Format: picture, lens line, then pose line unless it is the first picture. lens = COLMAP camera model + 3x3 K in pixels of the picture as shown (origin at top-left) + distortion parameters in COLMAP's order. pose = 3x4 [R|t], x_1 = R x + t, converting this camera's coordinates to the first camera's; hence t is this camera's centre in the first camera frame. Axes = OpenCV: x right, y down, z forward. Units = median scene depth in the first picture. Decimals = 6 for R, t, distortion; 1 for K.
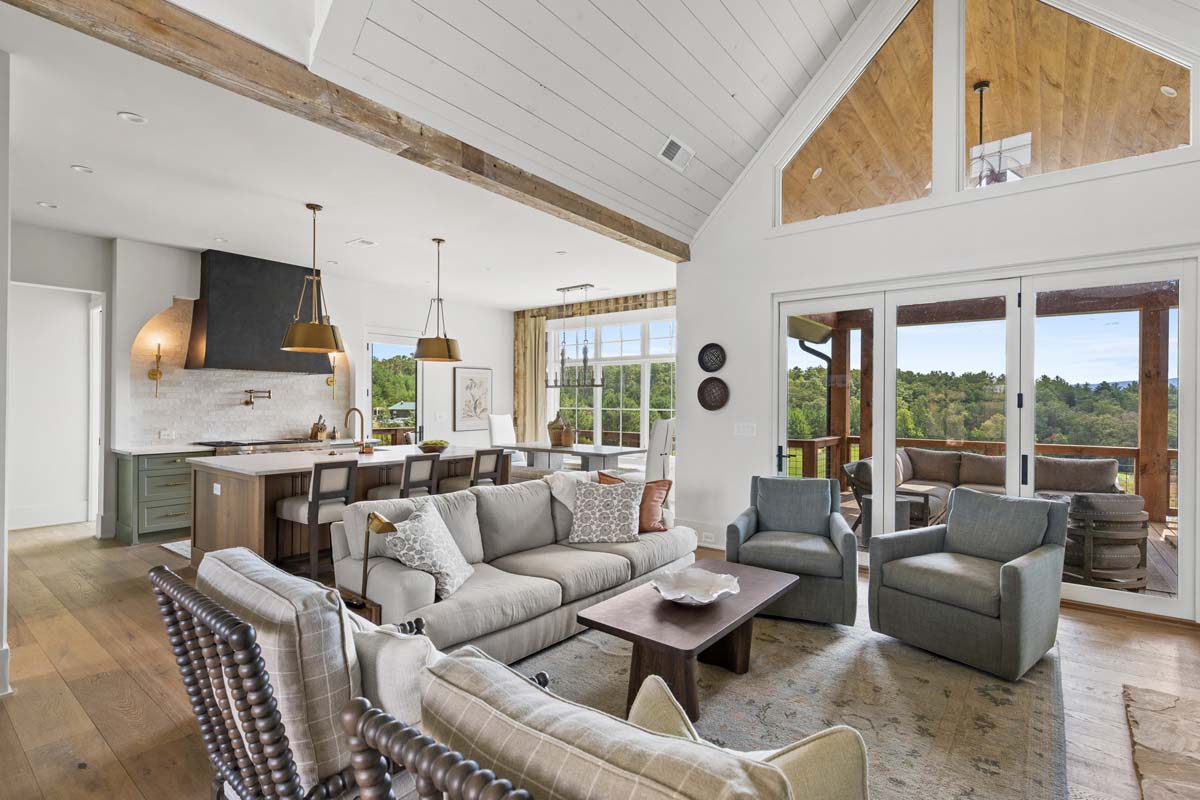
lens RADIAL K [[582.1, 0, 581.9], [0, 582.1, 399.5], [0, 0, 1]] dist [0.001346, 0.000561]
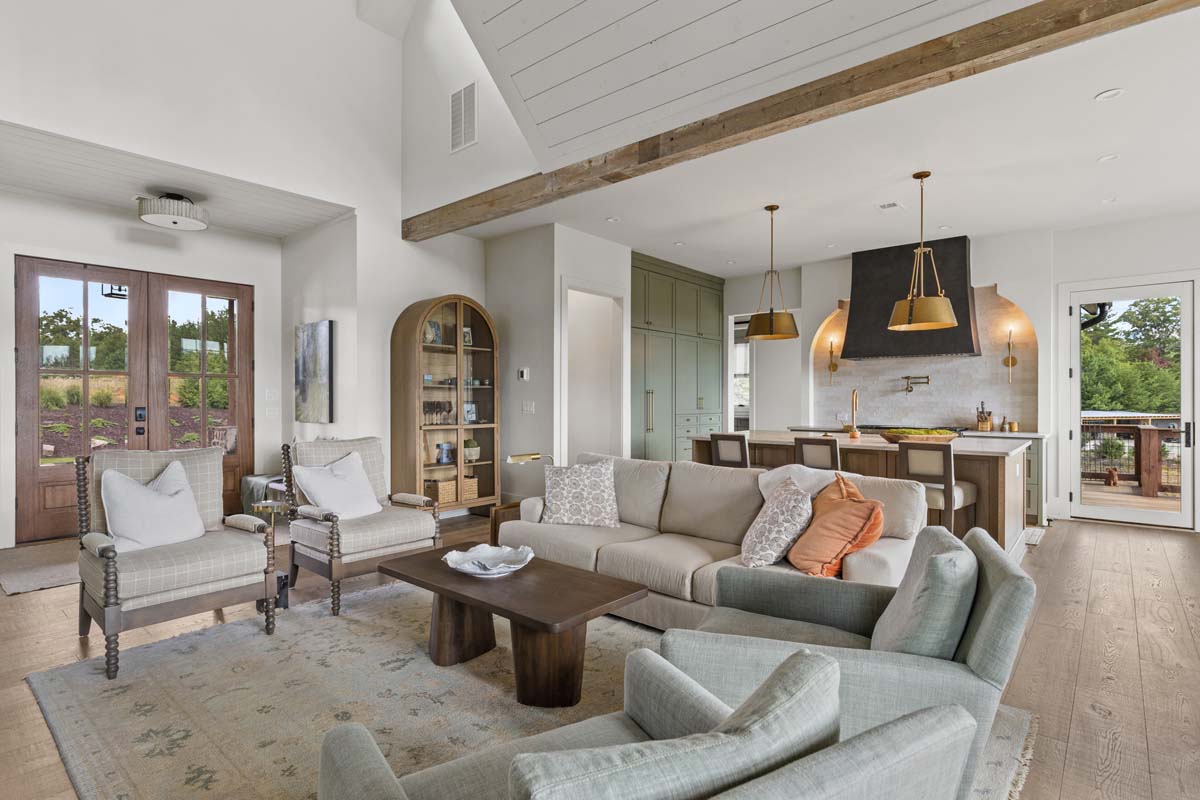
lens RADIAL K [[596.7, 0, 602.8], [0, 596.7, 399.6], [0, 0, 1]] dist [0.005309, 0.000635]
pose [[-0.031947, -0.006634, -0.999468, 0.521642], [0.005589, 0.999961, -0.006816, 0.030532], [0.999474, -0.005804, -0.031909, 0.544829]]
